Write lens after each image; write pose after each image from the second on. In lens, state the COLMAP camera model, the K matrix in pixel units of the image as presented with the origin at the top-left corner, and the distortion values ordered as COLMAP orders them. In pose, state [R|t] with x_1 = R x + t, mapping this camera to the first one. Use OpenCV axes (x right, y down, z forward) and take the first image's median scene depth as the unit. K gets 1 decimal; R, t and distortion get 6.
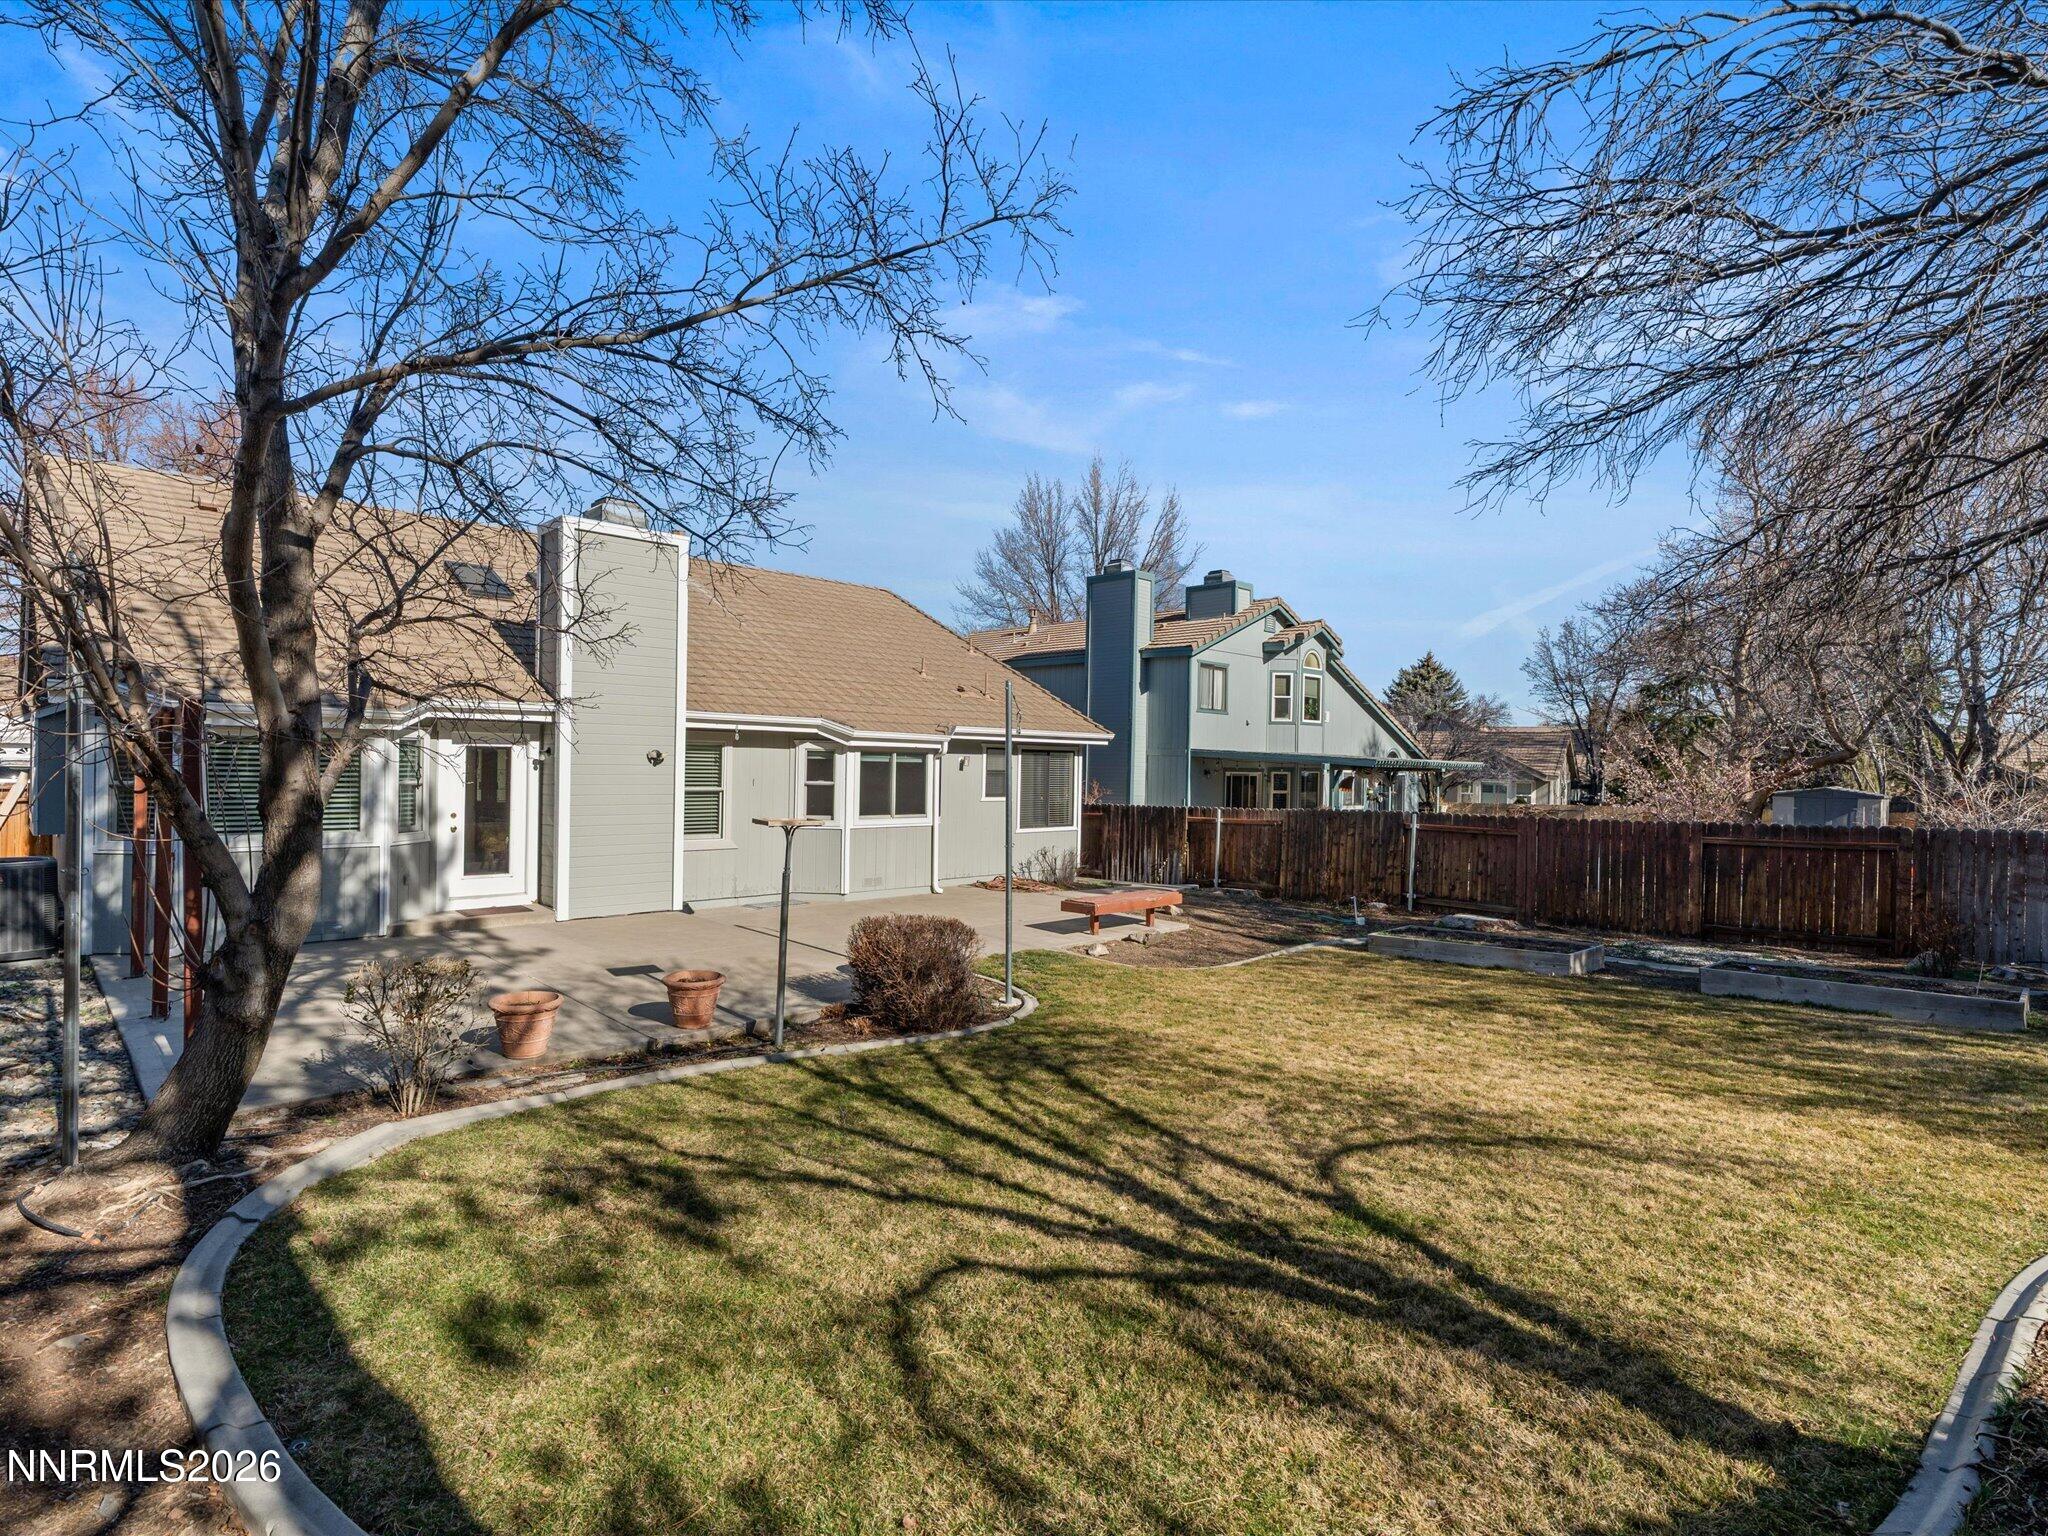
lens RADIAL K [[1043.3, 0, 1013.6], [0, 1043.3, 778.1], [0, 0, 1]] dist [-0.004129, 0.001394]
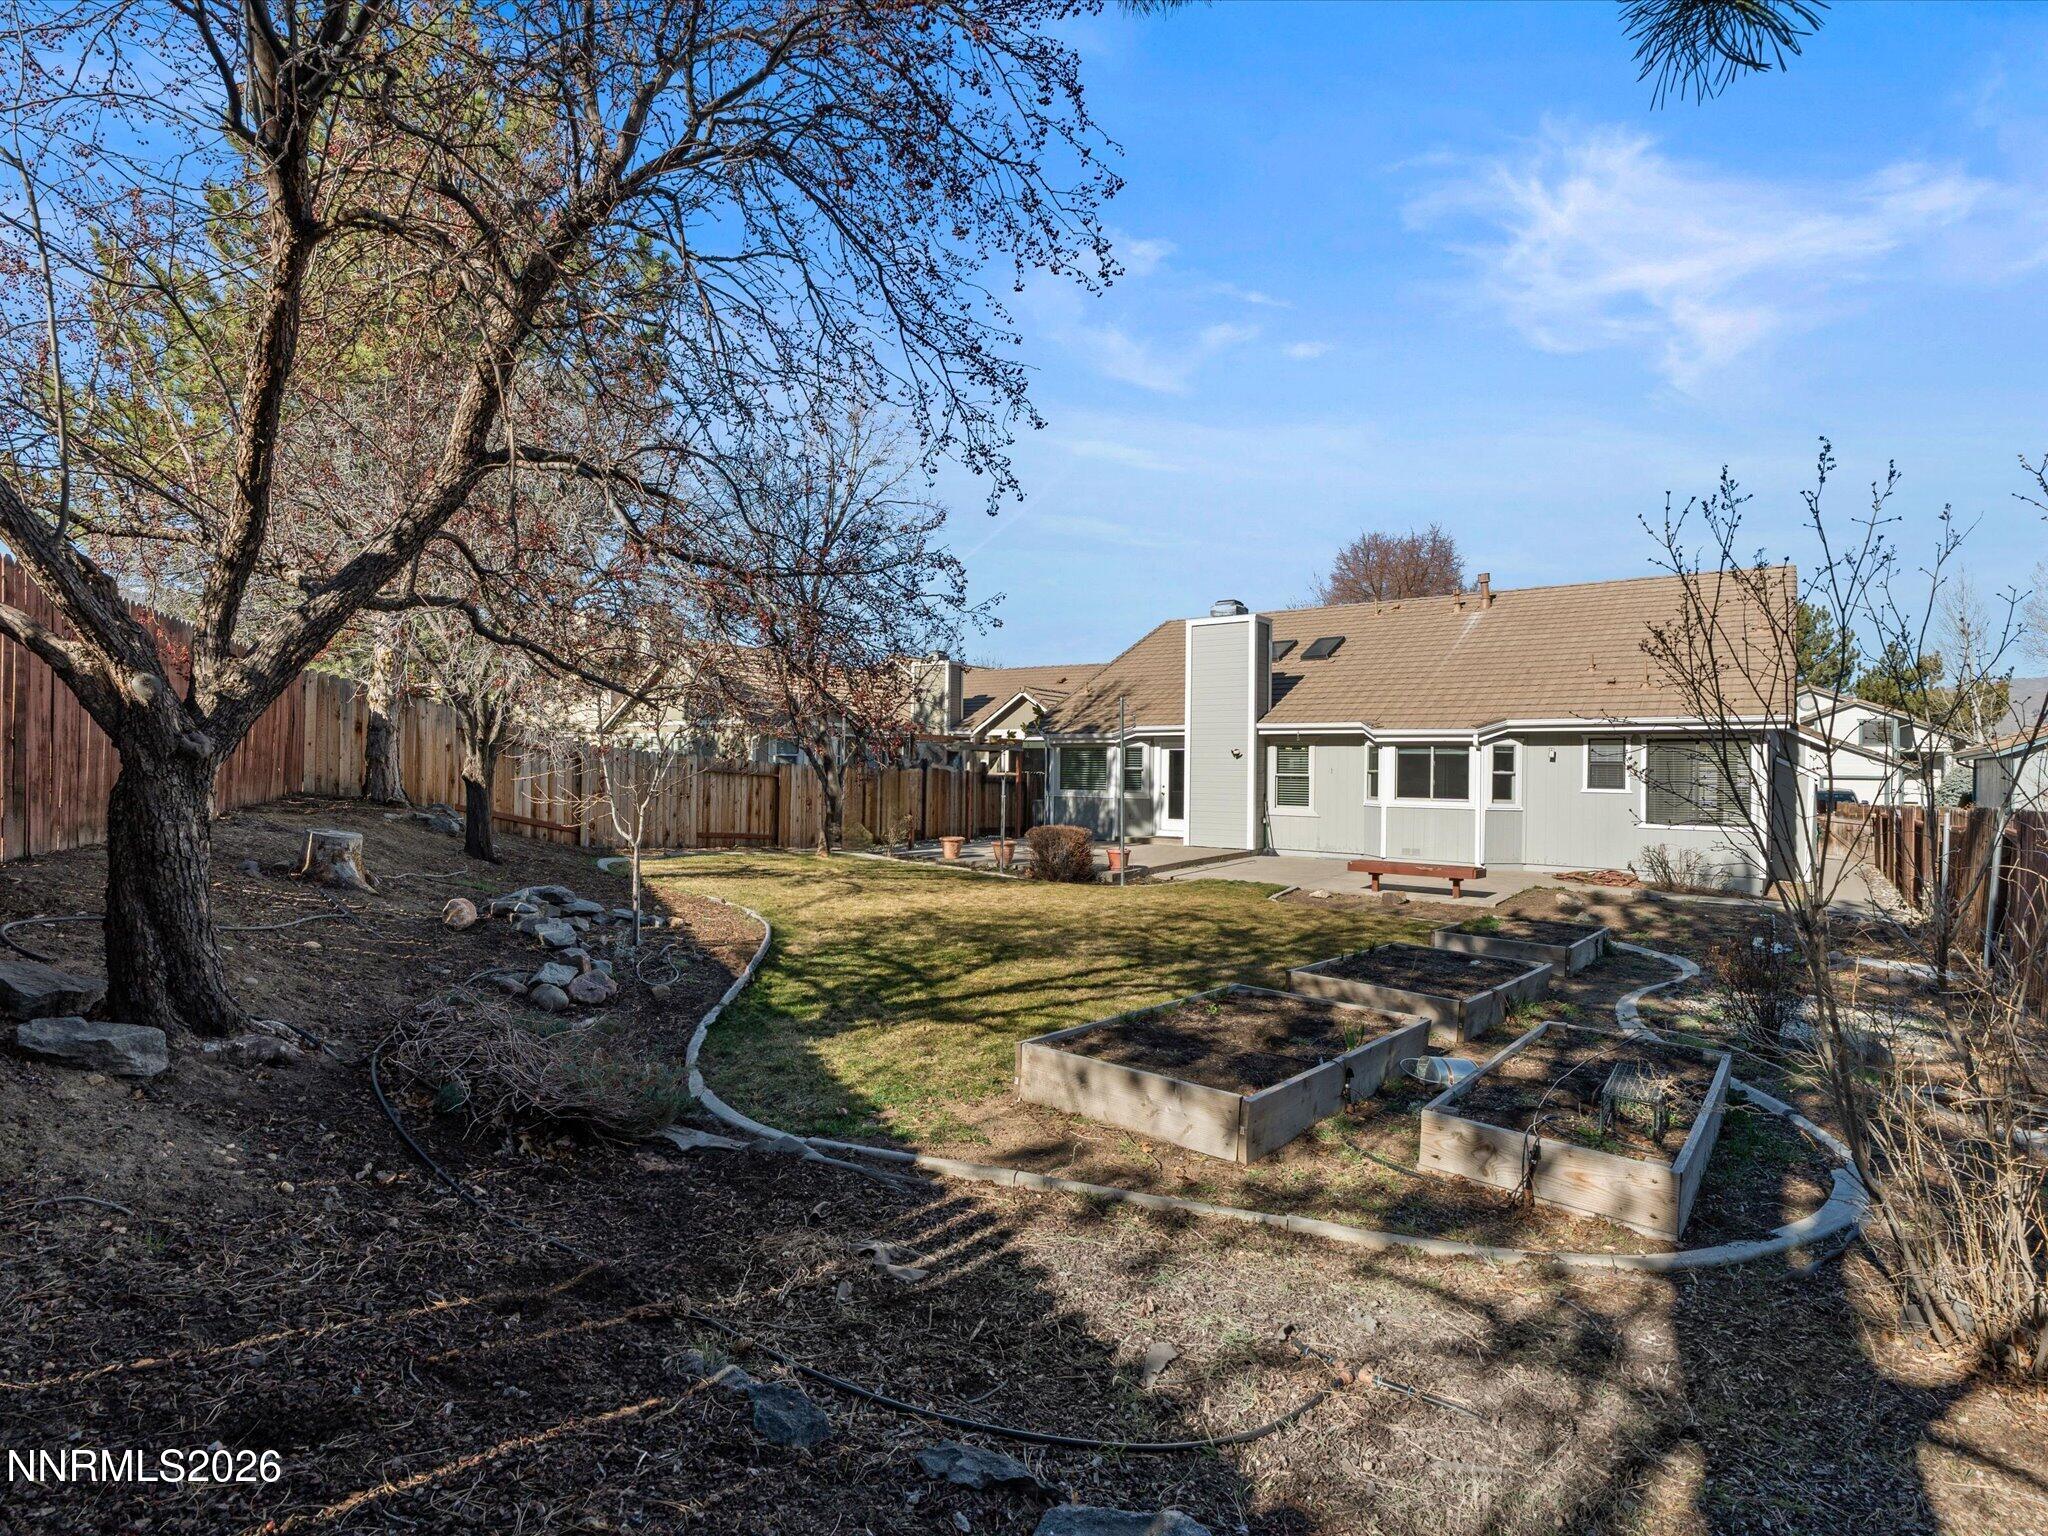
lens RADIAL K [[1043.3, 0, 1013.6], [0, 1043.3, 778.1], [0, 0, 1]] dist [-0.004129, 0.001394]
pose [[0.112392, -0.006593, -0.993642, 1.079500], [-0.020356, 0.999753, -0.008936, 0.034859], [0.993455, 0.021231, 0.112230, 0.394544]]
